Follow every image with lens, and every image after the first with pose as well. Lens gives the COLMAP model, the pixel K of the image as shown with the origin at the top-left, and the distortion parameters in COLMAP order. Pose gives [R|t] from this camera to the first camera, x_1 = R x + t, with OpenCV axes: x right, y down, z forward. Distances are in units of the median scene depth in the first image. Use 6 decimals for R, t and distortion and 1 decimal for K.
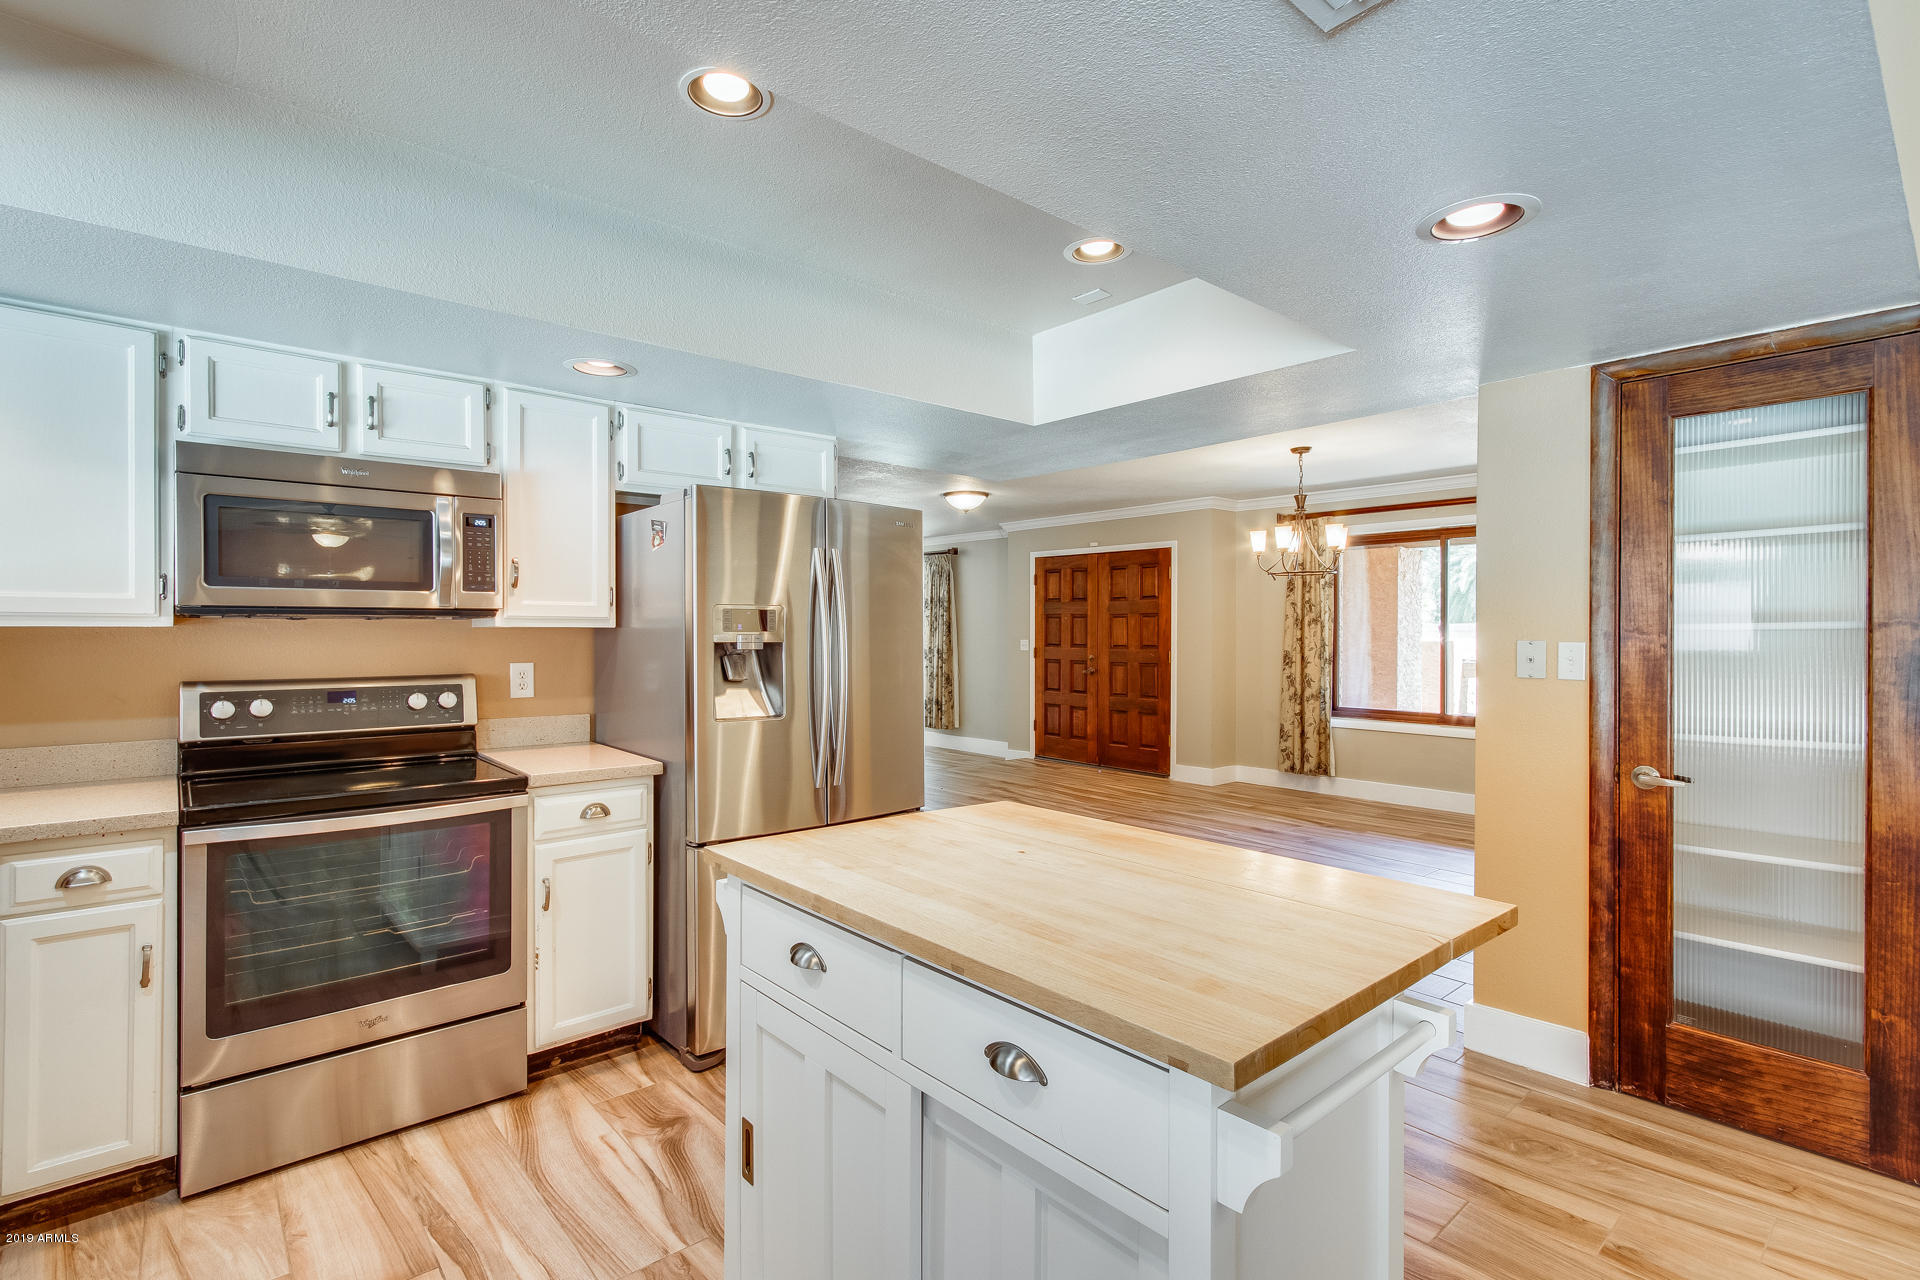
lens RADIAL K [[891.9, 0, 933.6], [0, 891.9, 635.8], [0, 0, 1]] dist [0.003999, 0.000109]
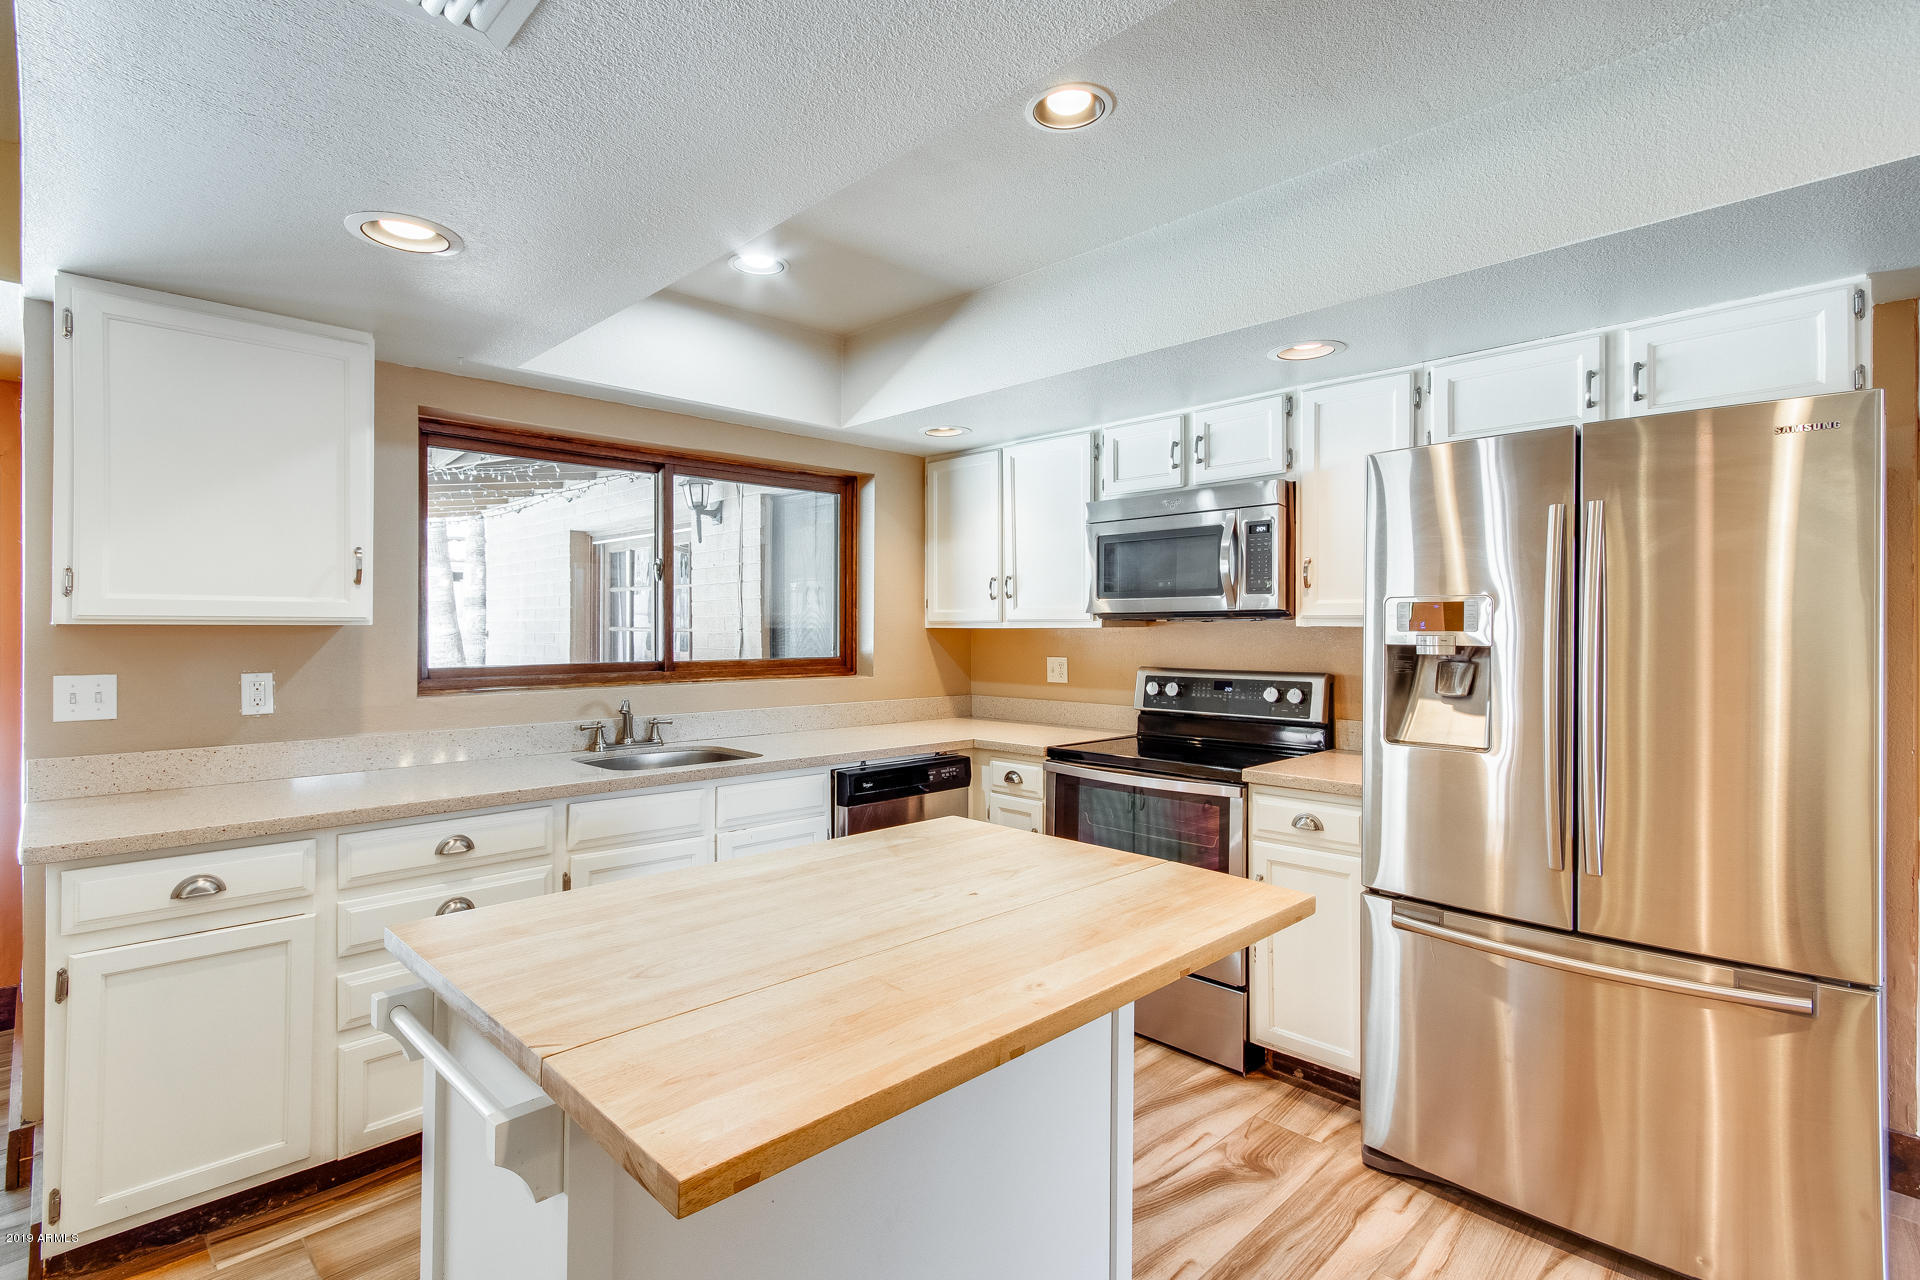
lens RADIAL K [[933.4, 0, 933.9], [0, 933.4, 628.5], [0, 0, 1]] dist [0.003558, 0.001111]
pose [[0.060424, -0.004371, -0.998163, 0.595343], [-0.007508, 0.999960, -0.004834, 0.000113], [0.998145, 0.007786, 0.060388, 0.561534]]
